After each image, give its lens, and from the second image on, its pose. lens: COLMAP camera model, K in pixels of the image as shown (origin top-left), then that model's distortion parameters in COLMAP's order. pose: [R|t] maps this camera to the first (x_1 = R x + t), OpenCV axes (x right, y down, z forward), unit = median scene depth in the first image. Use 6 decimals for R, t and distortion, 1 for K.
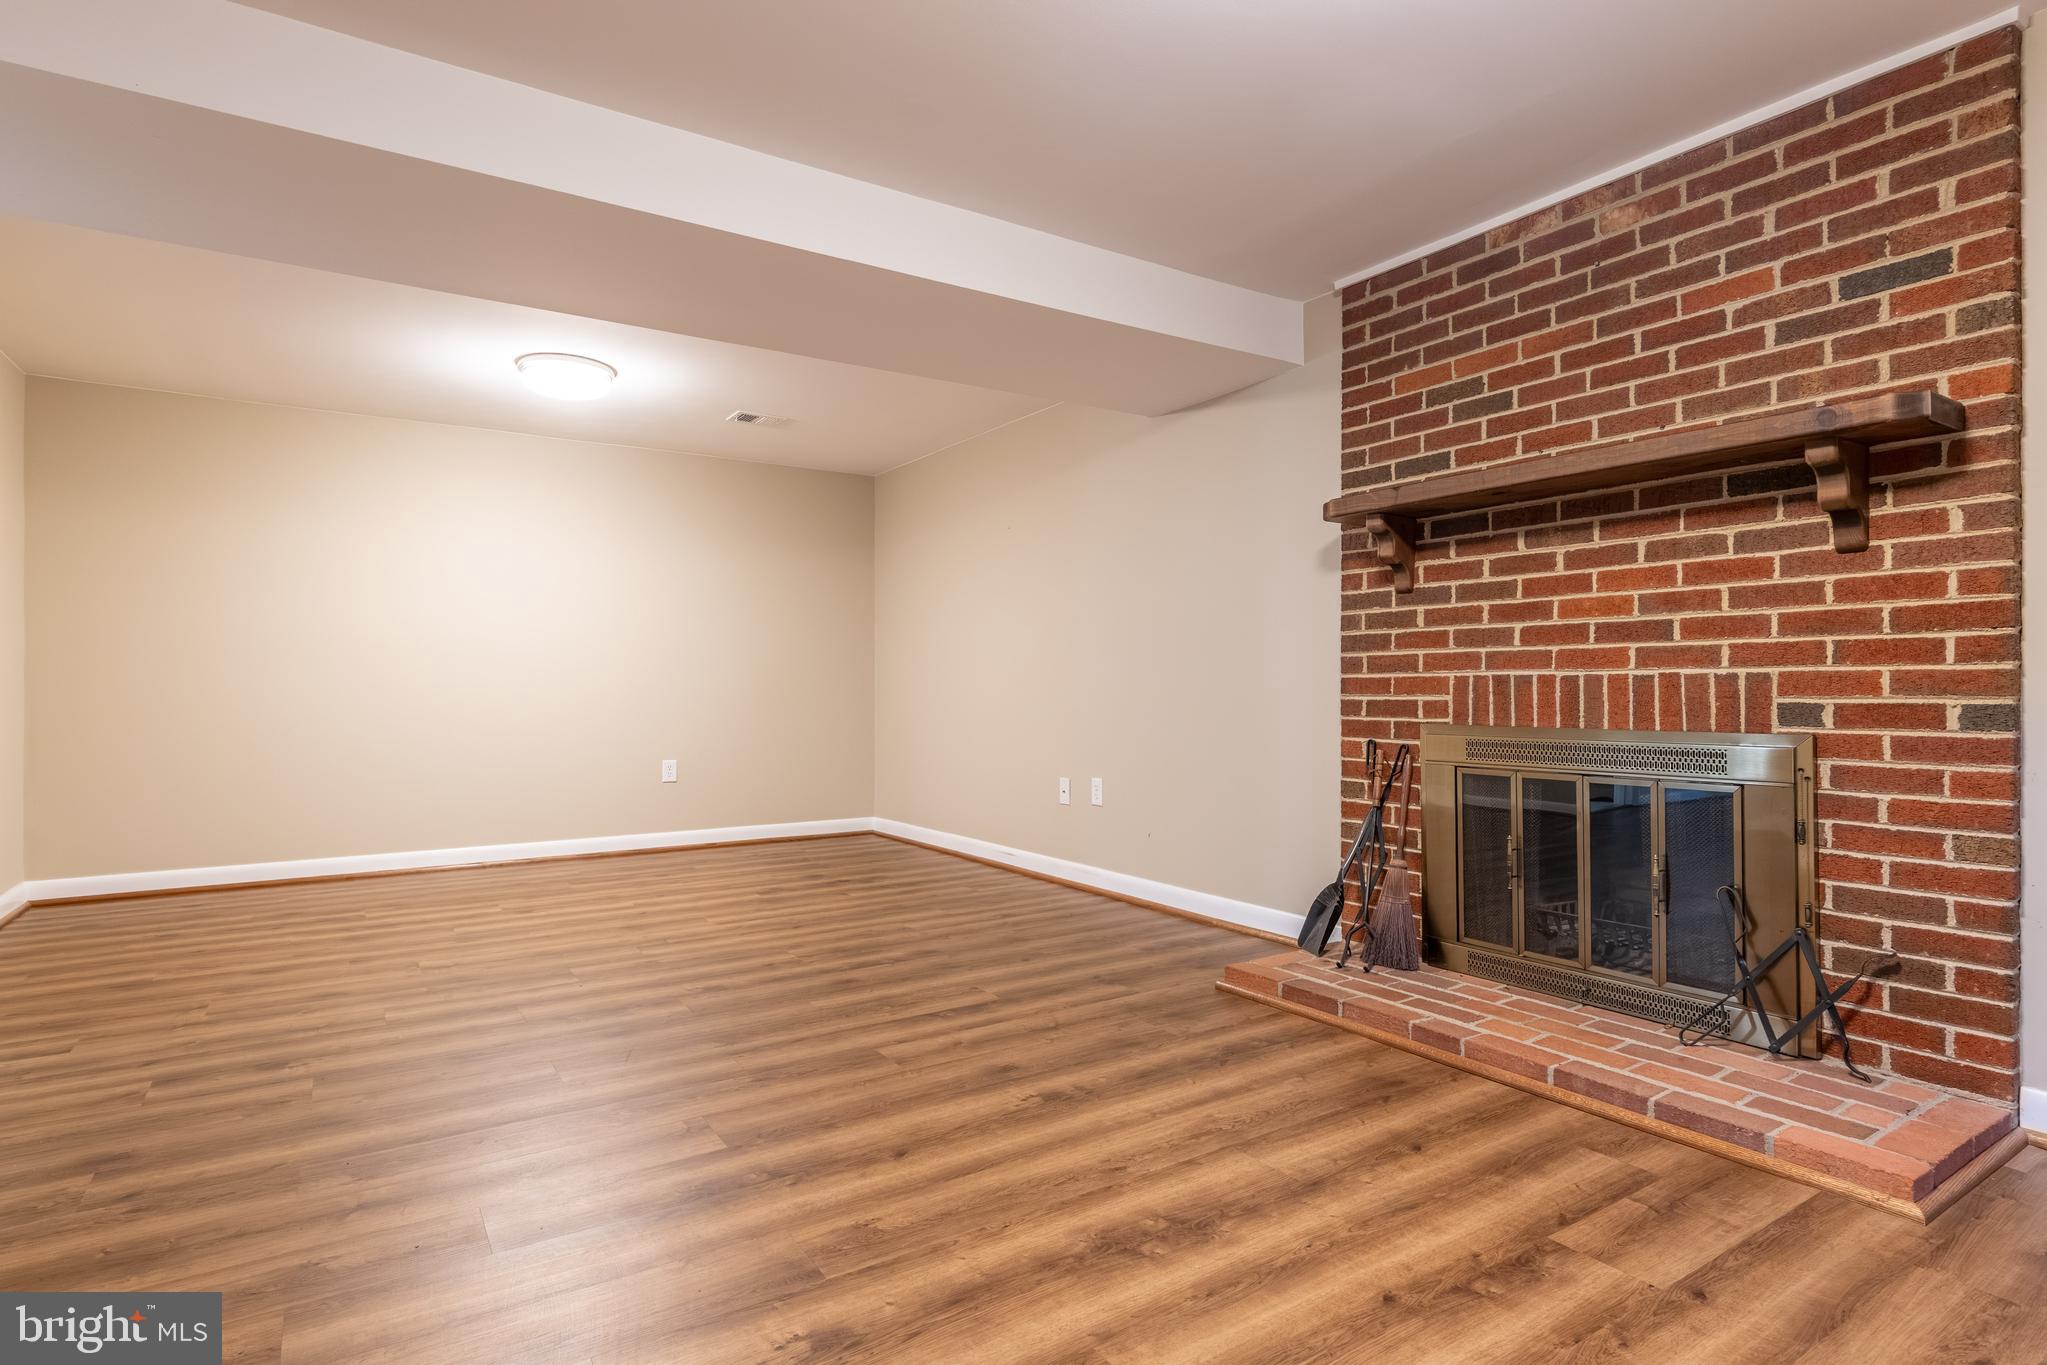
lens RADIAL K [[1057.4, 0, 1022.1], [0, 1057.4, 684.4], [0, 0, 1]] dist [-0.002715, -0.000038]
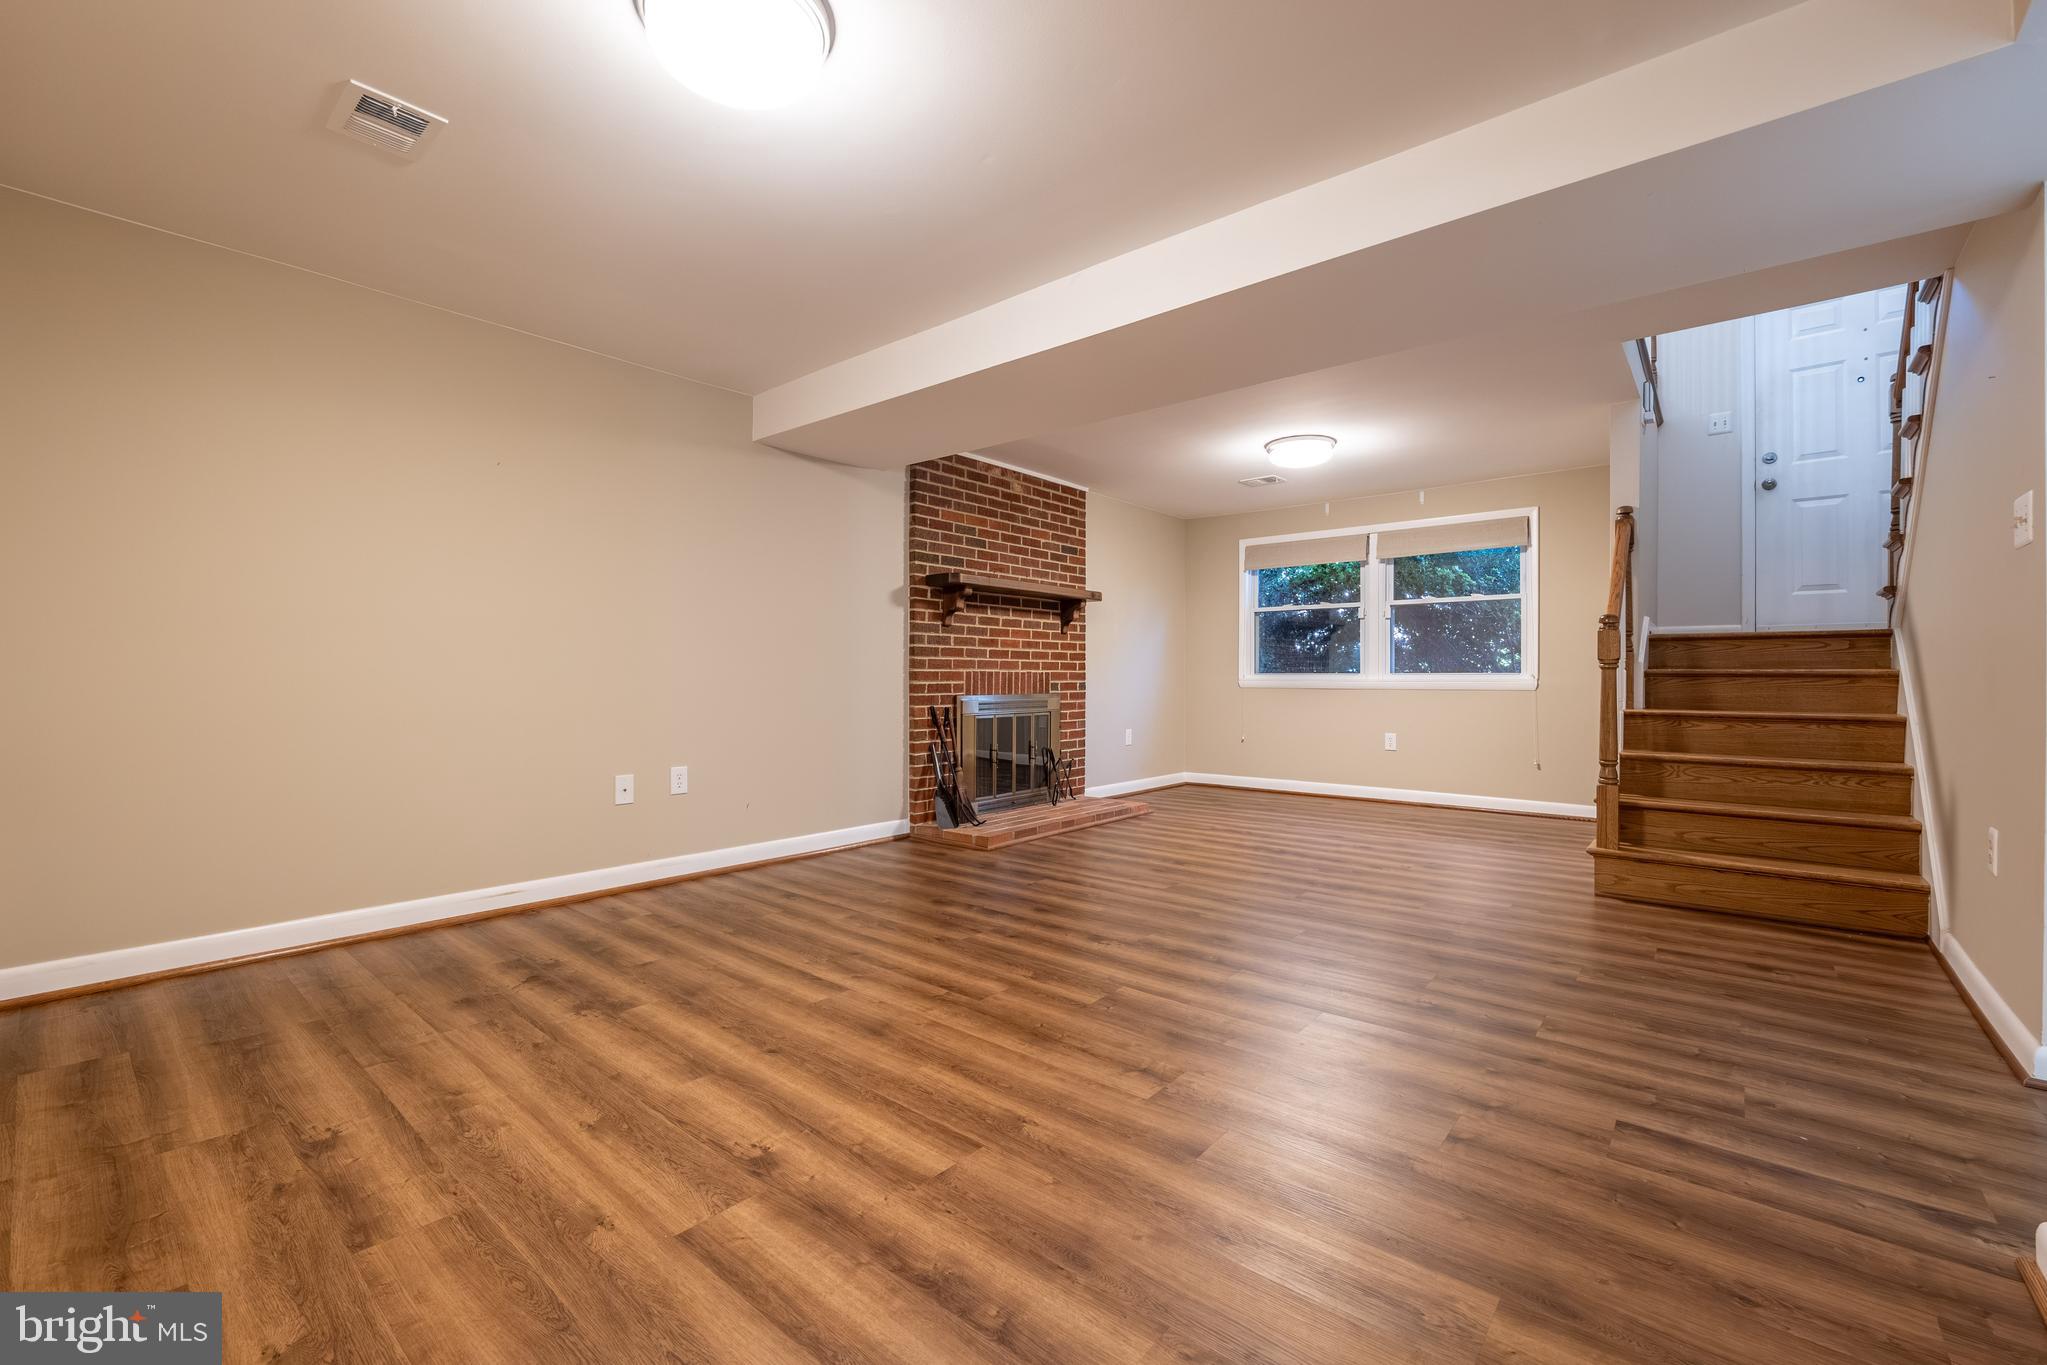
lens RADIAL K [[843.5, 0, 1021.0], [0, 843.5, 678.8], [0, 0, 1]] dist [-0.012372, -0.000556]
pose [[-0.288724, -0.000655, 0.957412, -1.282377], [-0.004994, 0.999987, -0.000822, 0.007791], [-0.957399, -0.005019, -0.288724, 1.505437]]
